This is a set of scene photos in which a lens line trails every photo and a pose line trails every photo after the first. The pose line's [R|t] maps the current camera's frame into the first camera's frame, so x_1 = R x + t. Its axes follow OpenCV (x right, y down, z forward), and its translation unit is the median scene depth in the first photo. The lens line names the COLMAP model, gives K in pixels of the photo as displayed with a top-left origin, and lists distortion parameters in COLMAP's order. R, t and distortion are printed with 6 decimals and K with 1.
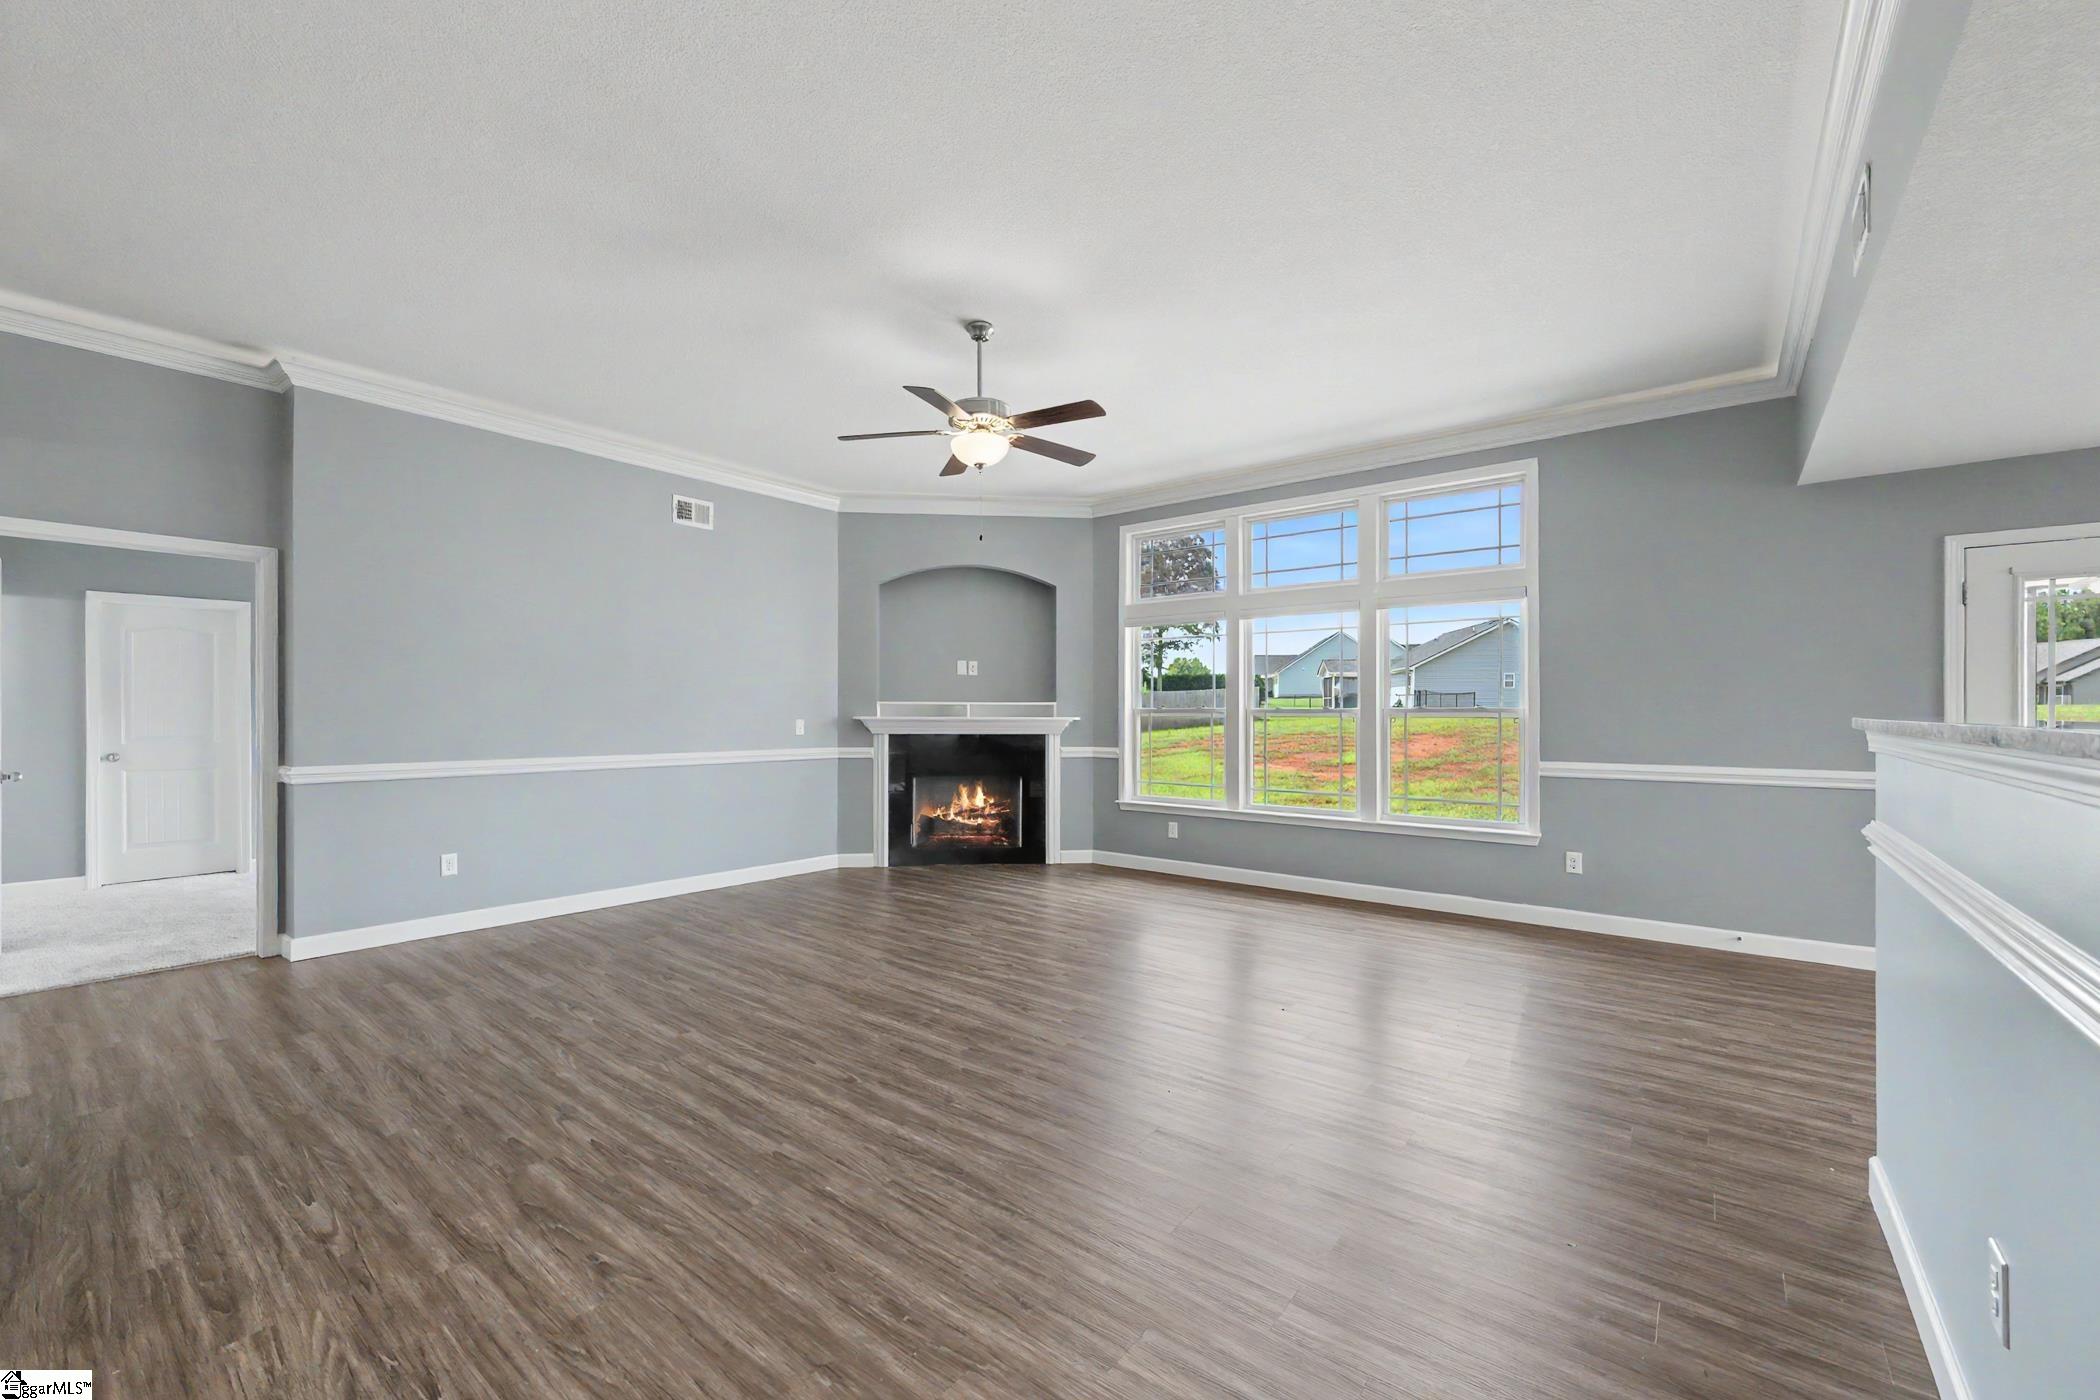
lens RADIAL K [[853.1, 0, 1053.2], [0, 853.1, 707.7], [0, 0, 1]] dist [0.001870, 0.000108]
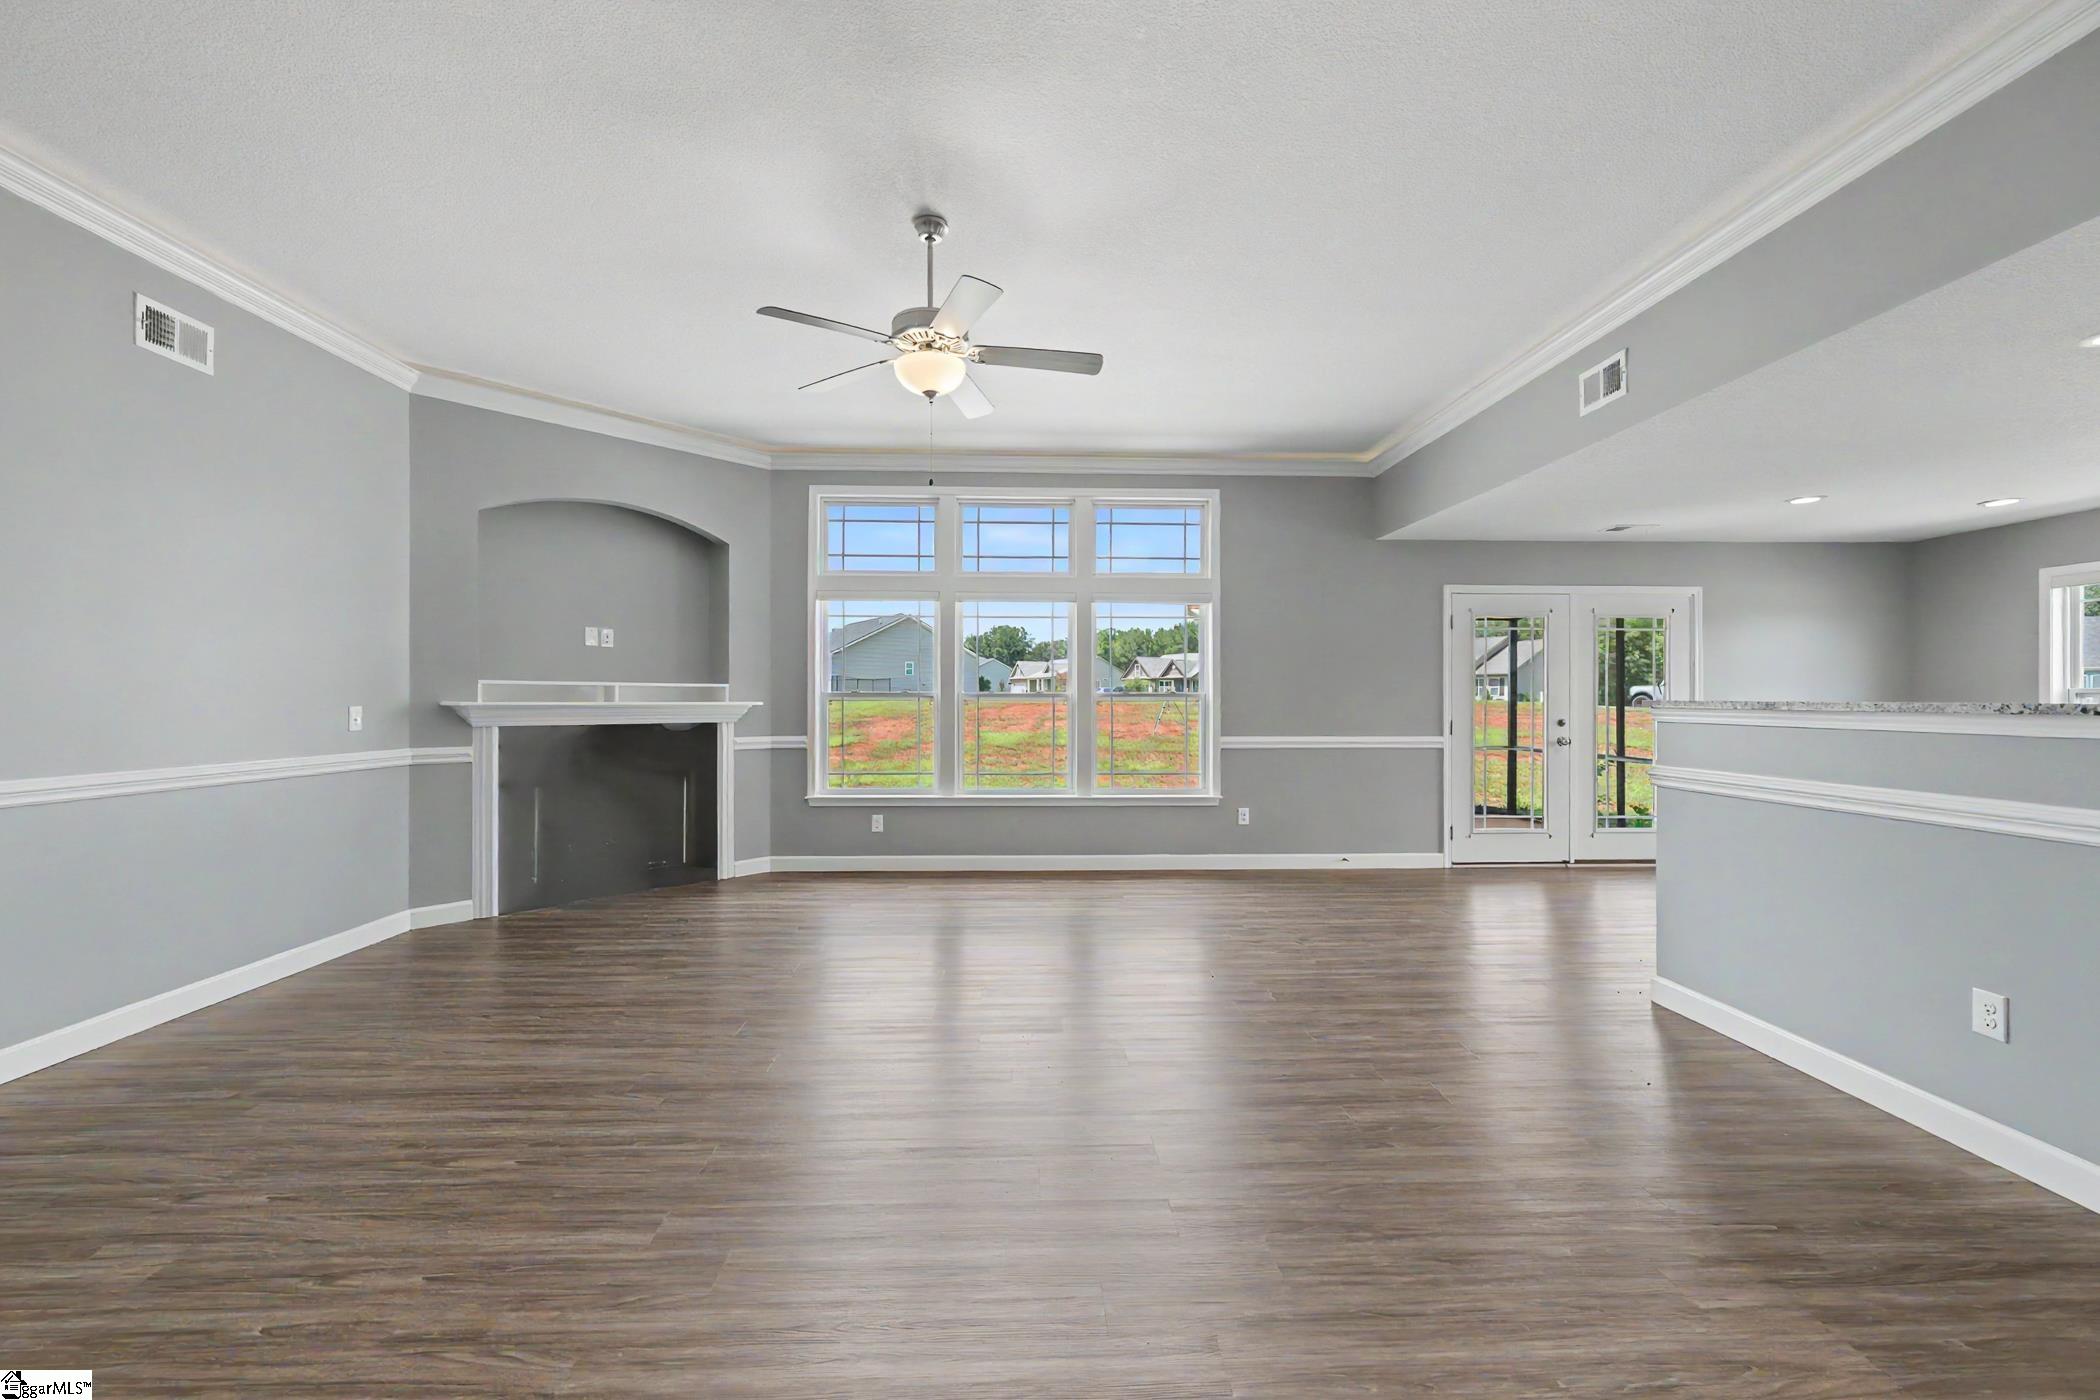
lens RADIAL K [[831.3, 0, 1044.1], [0, 831.3, 694.9], [0, 0, 1]] dist [-0.001438, -0.000087]
pose [[0.758666, 0.003308, 0.651471, -0.298899], [-0.004075, 0.999992, -0.000332, 0.003427], [-0.651467, -0.002403, 0.758673, 0.189347]]
